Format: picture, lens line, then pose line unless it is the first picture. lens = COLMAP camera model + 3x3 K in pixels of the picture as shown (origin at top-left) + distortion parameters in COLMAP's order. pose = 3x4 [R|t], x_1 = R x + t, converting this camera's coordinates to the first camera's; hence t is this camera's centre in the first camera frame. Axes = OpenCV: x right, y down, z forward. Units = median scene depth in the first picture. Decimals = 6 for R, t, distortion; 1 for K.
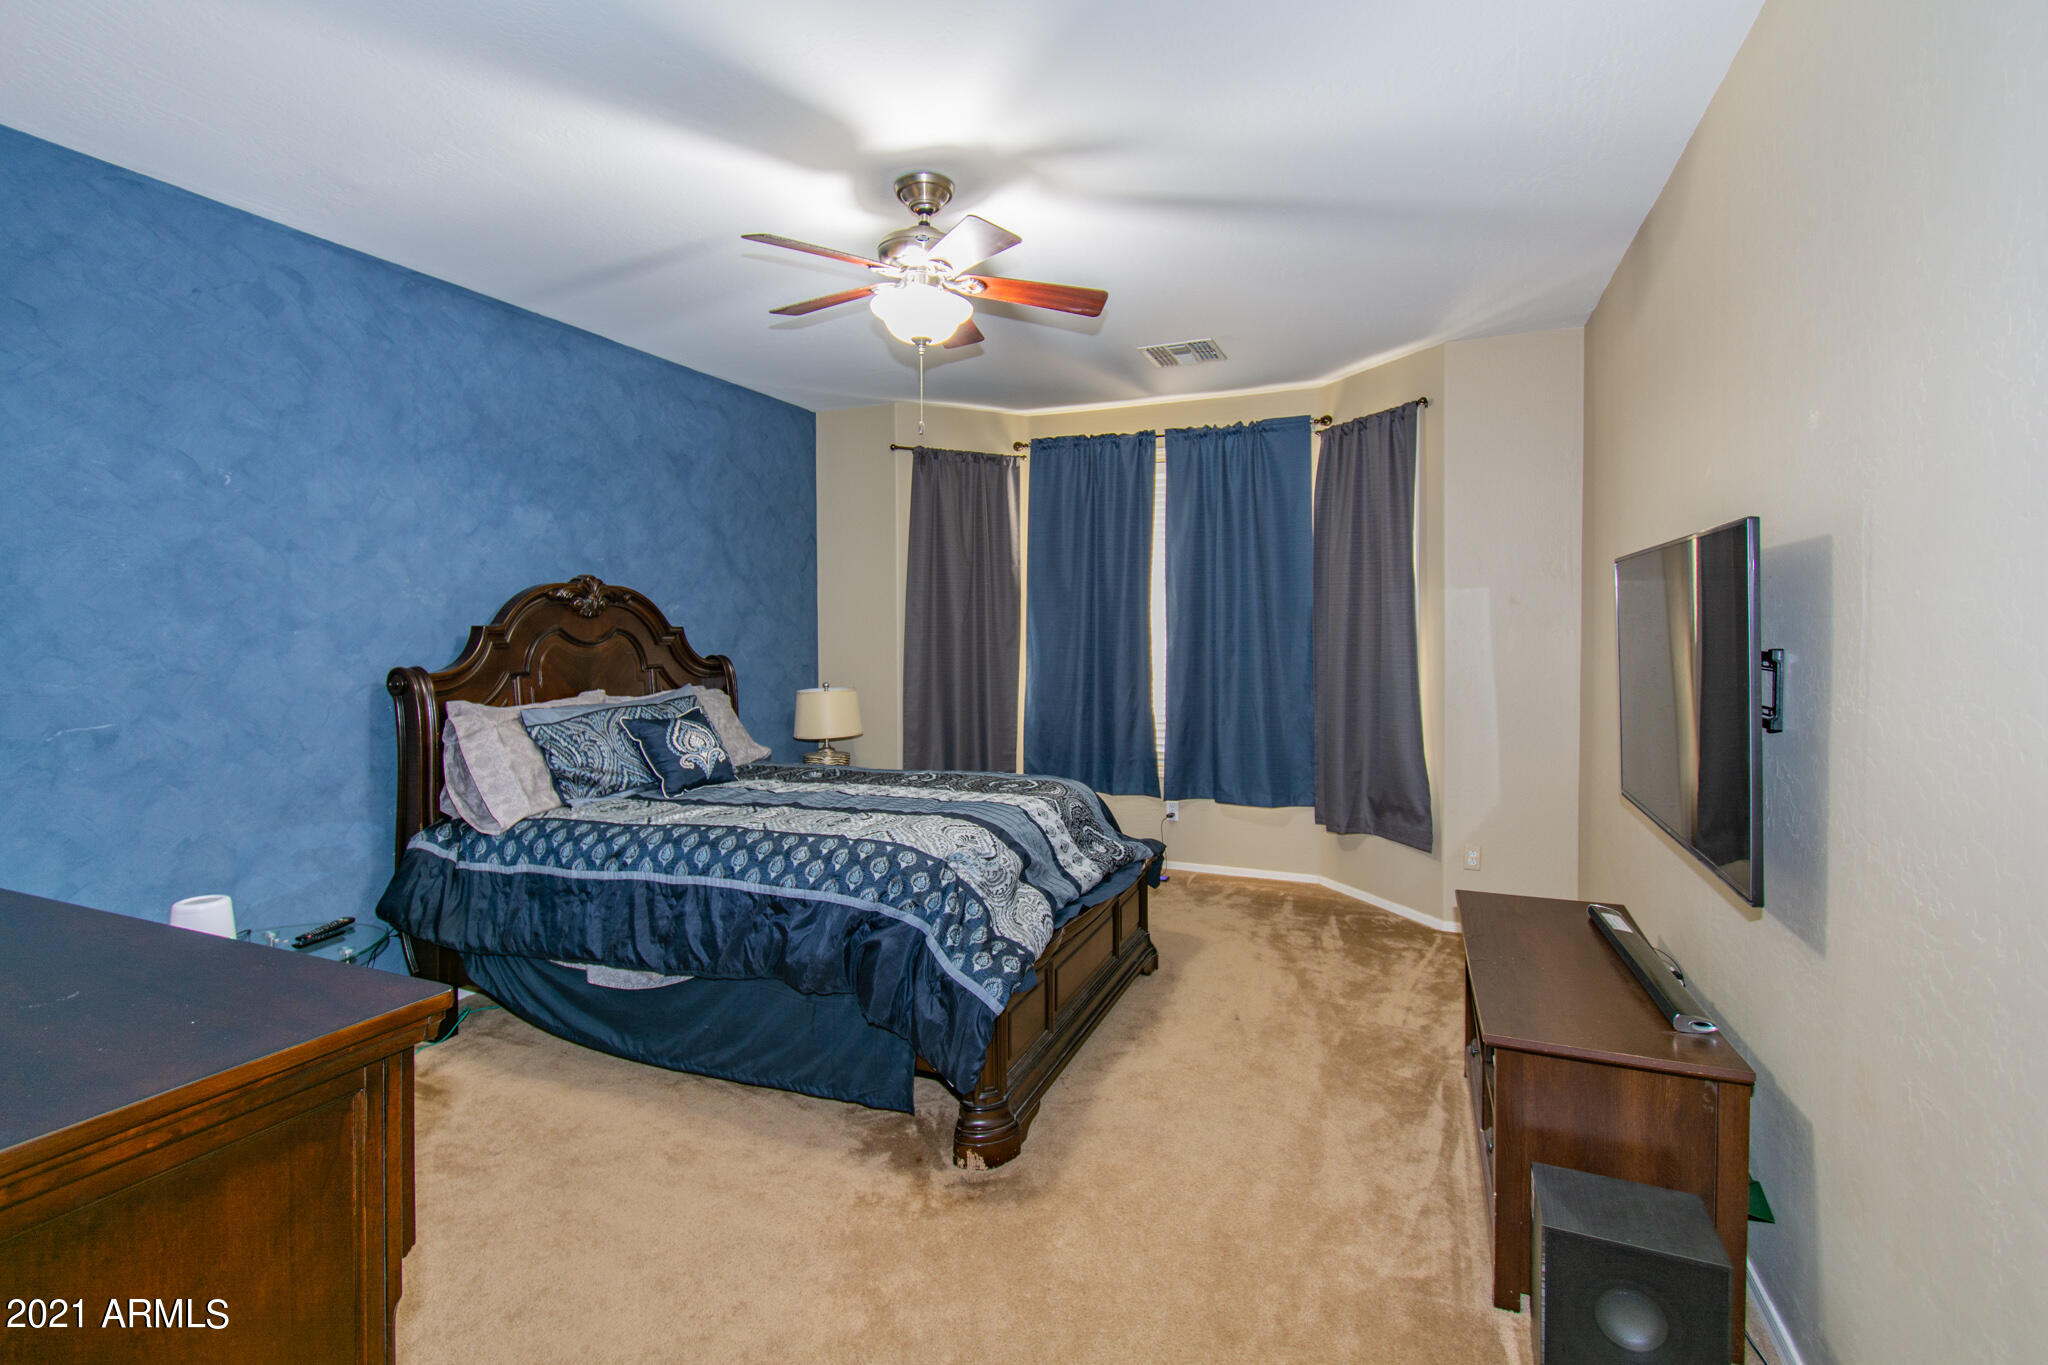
lens RADIAL K [[951.9, 0, 1012.0], [0, 951.9, 656.8], [0, 0, 1]] dist [-0.000618, -0.000799]
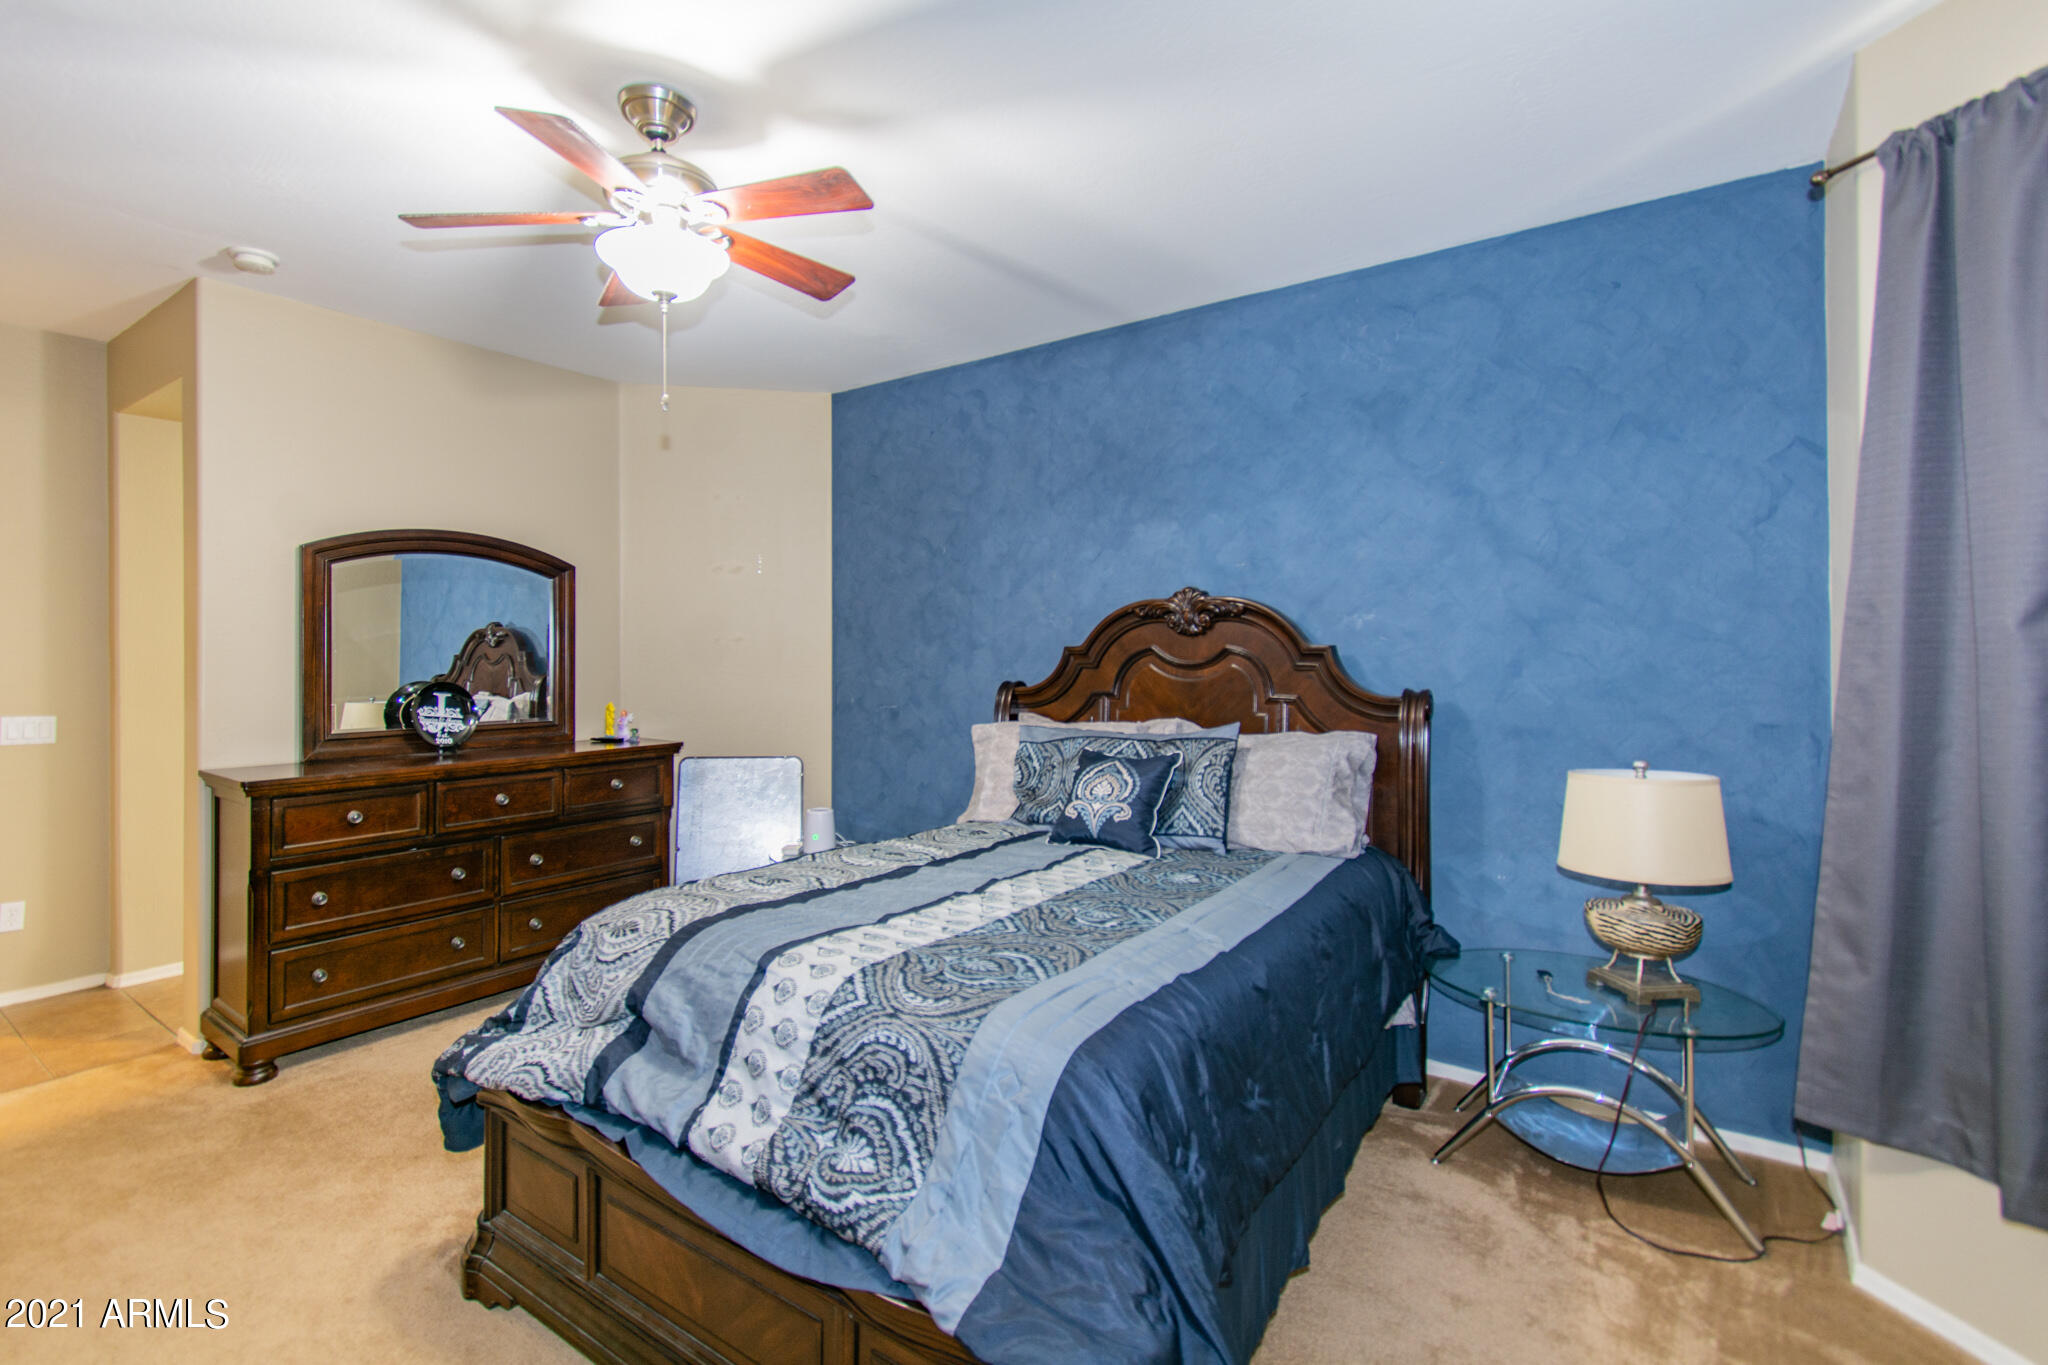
lens RADIAL K [[951.9, 0, 1012.0], [0, 951.9, 656.8], [0, 0, 1]] dist [-0.000618, -0.000799]
pose [[-0.232175, 0.005968, -0.972656, 0.525161], [-0.027050, 0.999555, 0.012590, -0.034411], [0.972298, 0.029234, -0.231910, 1.248185]]
